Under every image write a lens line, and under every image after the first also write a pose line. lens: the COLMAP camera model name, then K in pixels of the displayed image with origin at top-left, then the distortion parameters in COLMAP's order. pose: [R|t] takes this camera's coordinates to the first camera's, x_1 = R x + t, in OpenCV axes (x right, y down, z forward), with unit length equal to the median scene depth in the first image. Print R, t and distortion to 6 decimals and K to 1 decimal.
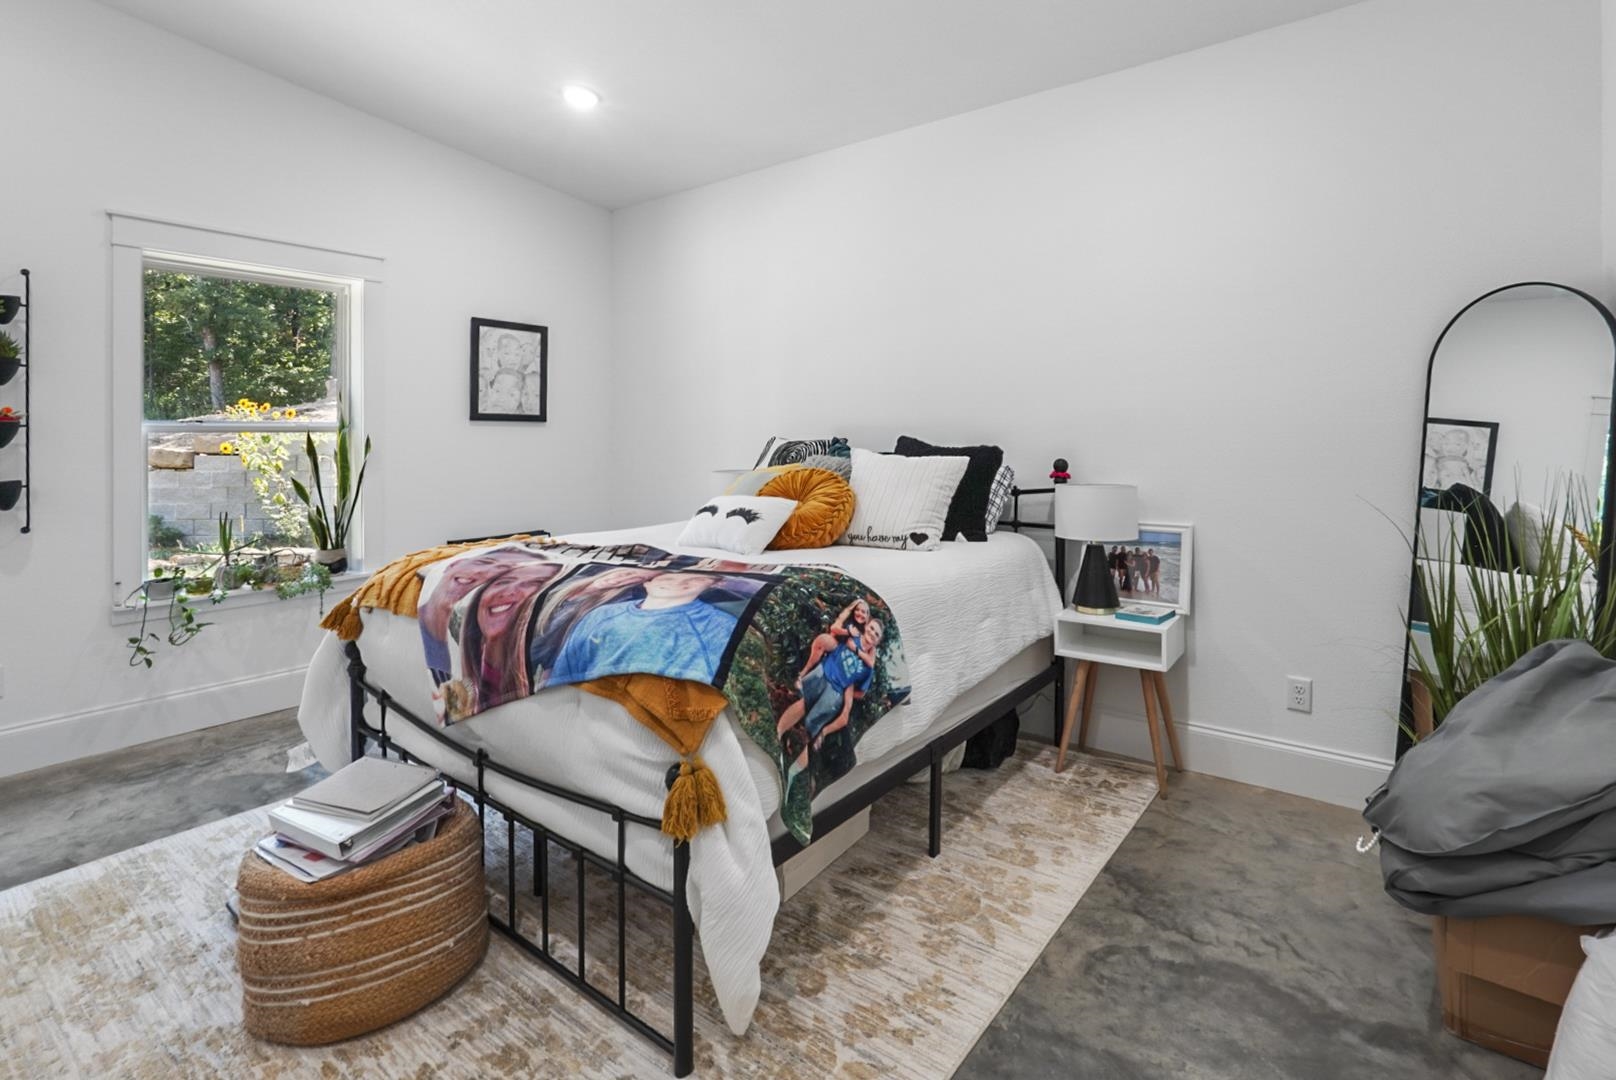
lens RADIAL K [[748.7, 0, 810.2], [0, 748.7, 523.7], [0, 0, 1]] dist [-0.023395, 0.012457]
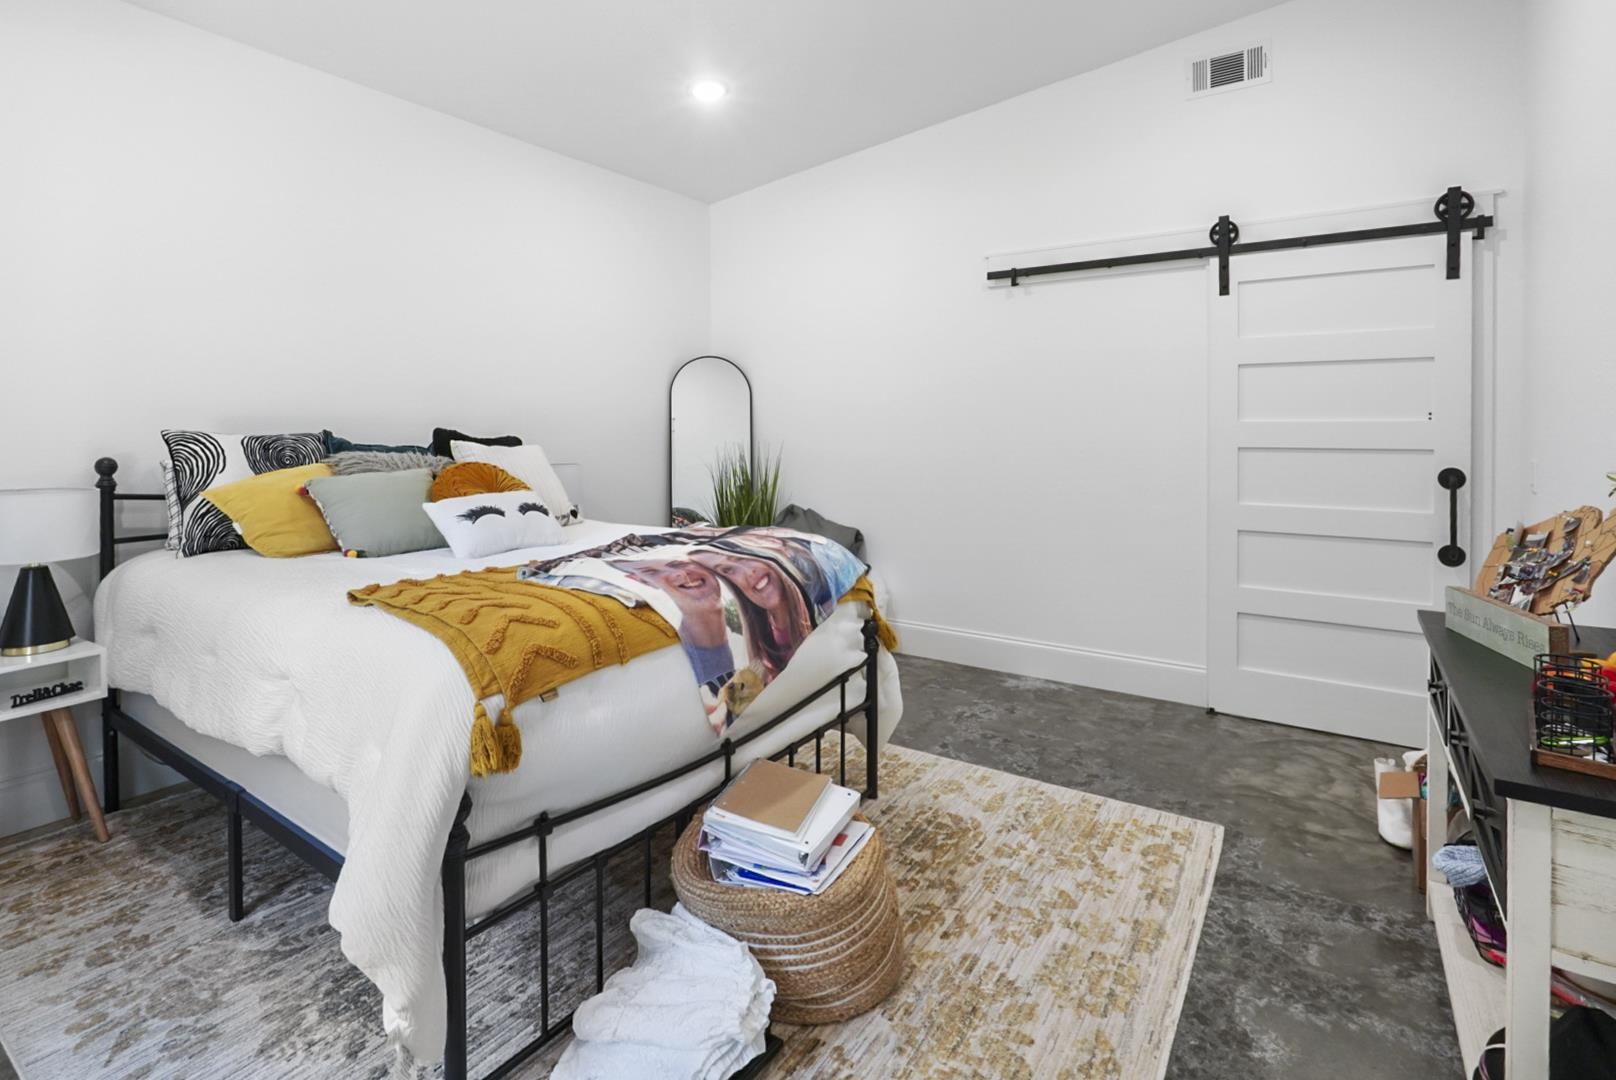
lens RADIAL K [[748.7, 0, 810.2], [0, 748.7, 523.7], [0, 0, 1]] dist [-0.023395, 0.012457]
pose [[-0.042801, -0.129511, 0.990654, -1.481582], [0.112850, 0.984590, 0.133594, -0.114928], [-0.992690, 0.117513, -0.027526, 0.920024]]
